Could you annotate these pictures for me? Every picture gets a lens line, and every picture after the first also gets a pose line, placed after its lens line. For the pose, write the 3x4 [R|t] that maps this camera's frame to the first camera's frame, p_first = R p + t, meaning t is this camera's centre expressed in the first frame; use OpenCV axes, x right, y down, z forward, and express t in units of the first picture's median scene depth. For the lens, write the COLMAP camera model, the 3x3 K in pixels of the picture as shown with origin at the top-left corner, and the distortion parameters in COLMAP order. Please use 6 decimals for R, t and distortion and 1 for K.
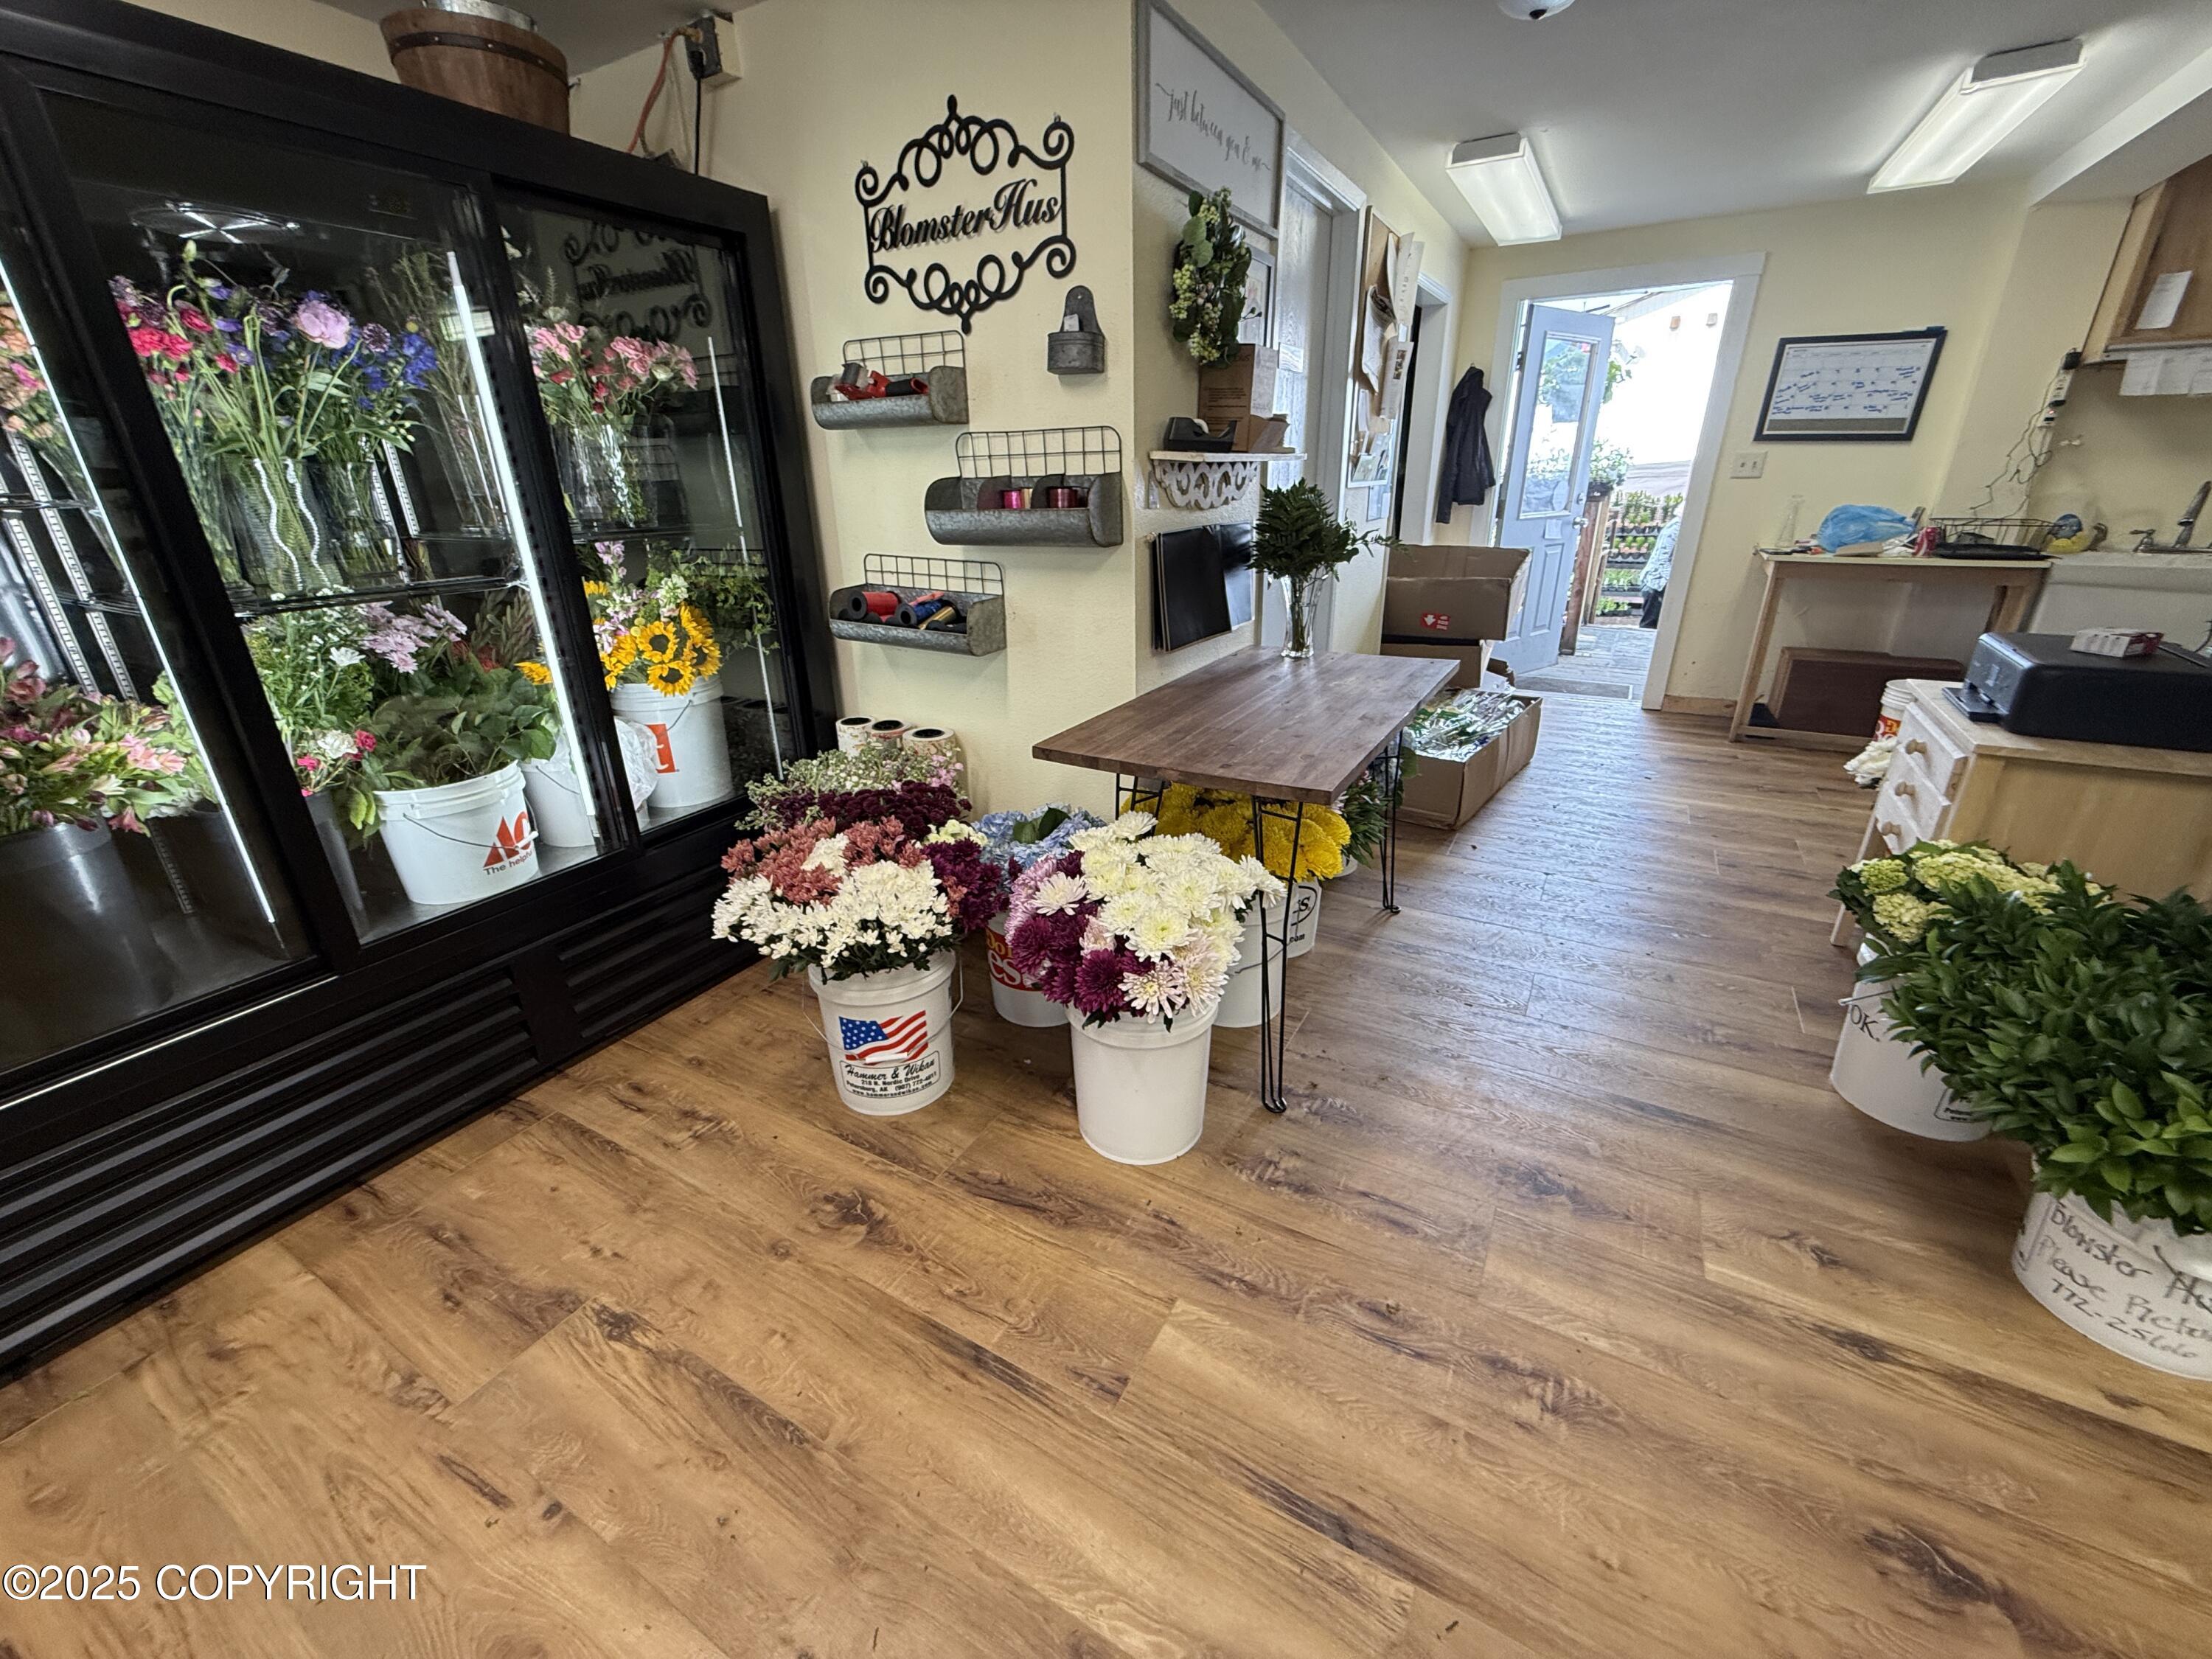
lens RADIAL K [[881.1, 0, 1100.4], [0, 881.1, 829.2], [0, 0, 1]] dist [-0.000811, 0.000280]
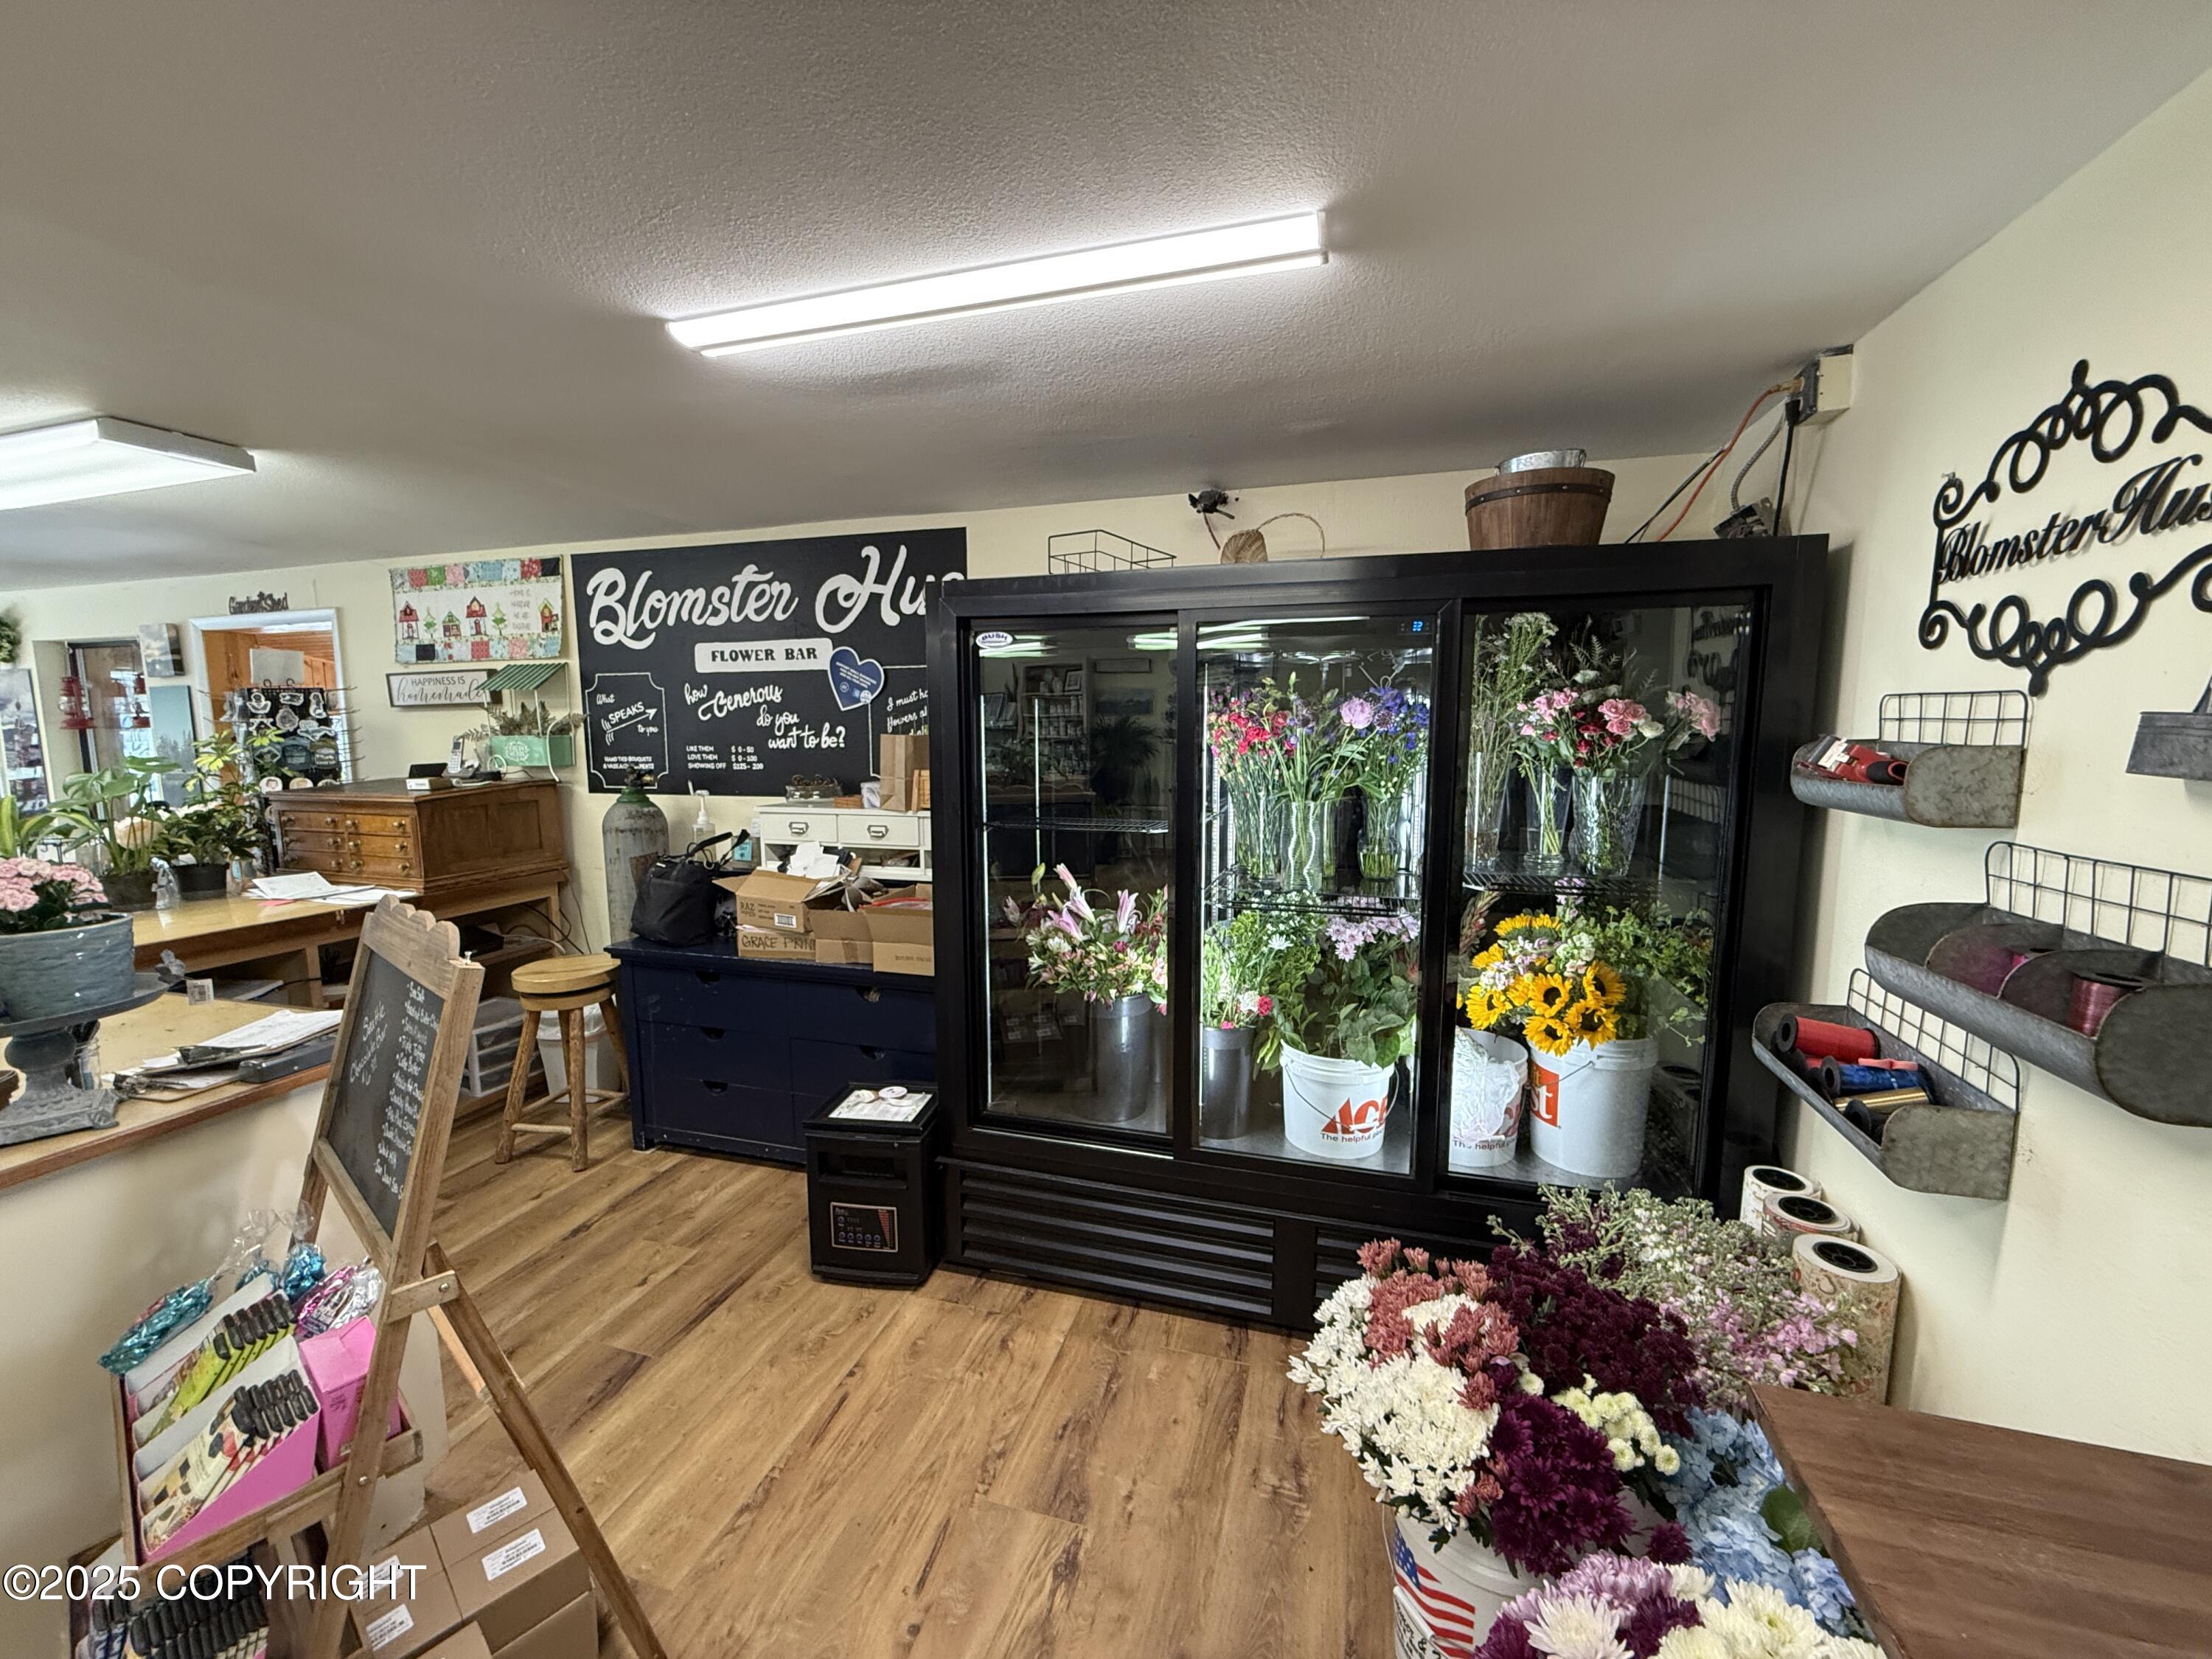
lens RADIAL K [[881.1, 0, 1100.4], [0, 881.1, 829.2], [0, 0, 1]] dist [-0.000811, 0.000280]
pose [[0.229543, 0.133241, -0.964135, 0.310458], [-0.369510, 0.928352, 0.040322, -0.274060], [0.900429, 0.347002, 0.262330, 0.303358]]
